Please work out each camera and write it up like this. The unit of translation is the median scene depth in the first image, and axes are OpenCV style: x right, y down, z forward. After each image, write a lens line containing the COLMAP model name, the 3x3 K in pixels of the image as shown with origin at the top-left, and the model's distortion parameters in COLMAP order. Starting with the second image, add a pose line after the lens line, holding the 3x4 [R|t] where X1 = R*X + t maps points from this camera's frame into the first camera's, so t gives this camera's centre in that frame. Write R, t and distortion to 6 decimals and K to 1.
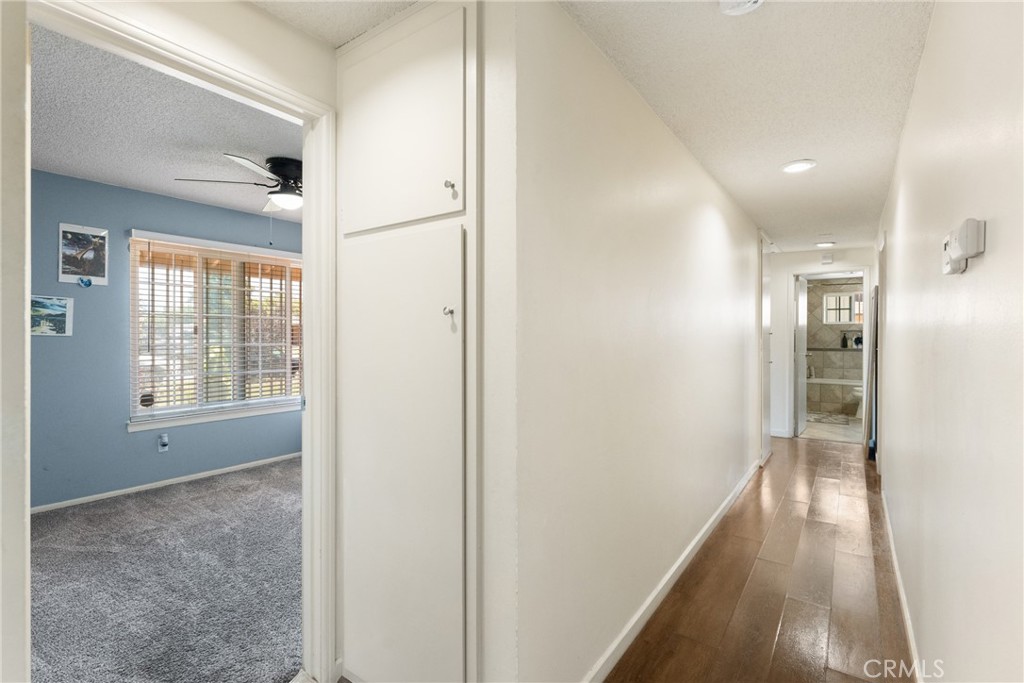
lens RADIAL K [[471.5, 0, 517.5], [0, 471.5, 338.0], [0, 0, 1]] dist [-0.018173, -0.000293]
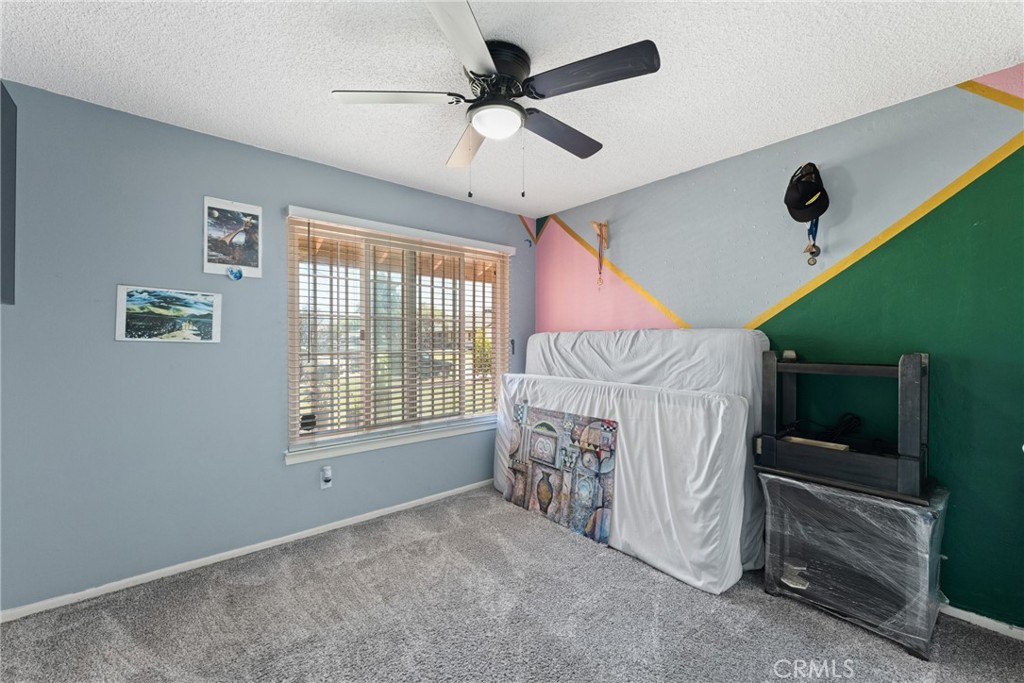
lens RADIAL K [[404.0, 0, 507.8], [0, 404.0, 343.8], [0, 0, 1]] dist [0.000183, -0.000209]
pose [[0.968430, -0.001643, -0.249280, -0.314847], [0.001962, 0.999998, 0.001033, -0.002394], [0.249277, -0.001489, 0.968431, 0.448525]]
